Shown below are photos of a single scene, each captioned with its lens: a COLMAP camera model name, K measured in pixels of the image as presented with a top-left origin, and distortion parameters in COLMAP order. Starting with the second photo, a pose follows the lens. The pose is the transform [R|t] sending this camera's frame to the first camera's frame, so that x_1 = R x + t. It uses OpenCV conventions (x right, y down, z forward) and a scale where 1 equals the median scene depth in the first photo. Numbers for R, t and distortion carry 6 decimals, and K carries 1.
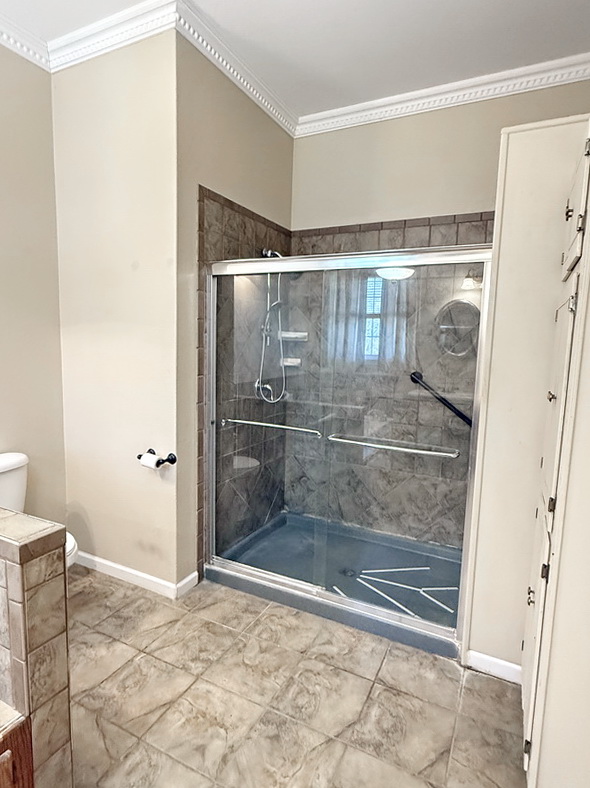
lens RADIAL K [[439.8, 0, 294.4], [0, 439.8, 395.0], [0, 0, 1]] dist [0.006514, 0.000505]
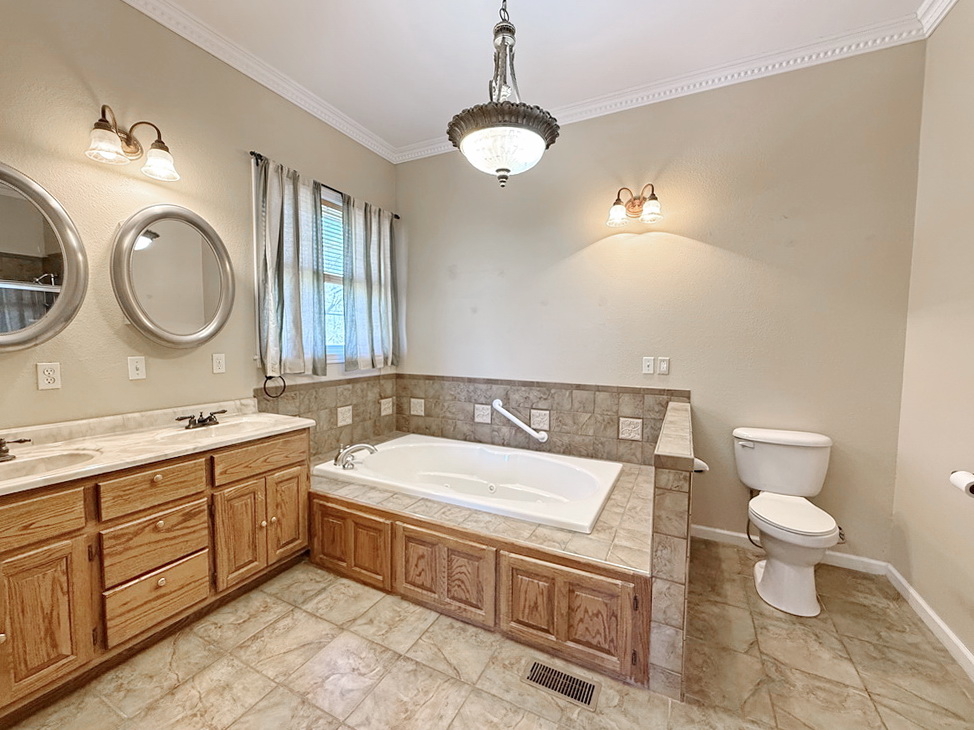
lens RADIAL K [[398.2, 0, 485.3], [0, 398.2, 364.1], [0, 0, 1]] dist [-0.001861, -0.000147]
pose [[0.003846, 0.037193, -0.999301, 0.368601], [-0.124326, 0.991573, 0.036427, 0.035833], [0.992234, 0.124099, 0.008438, 0.209111]]
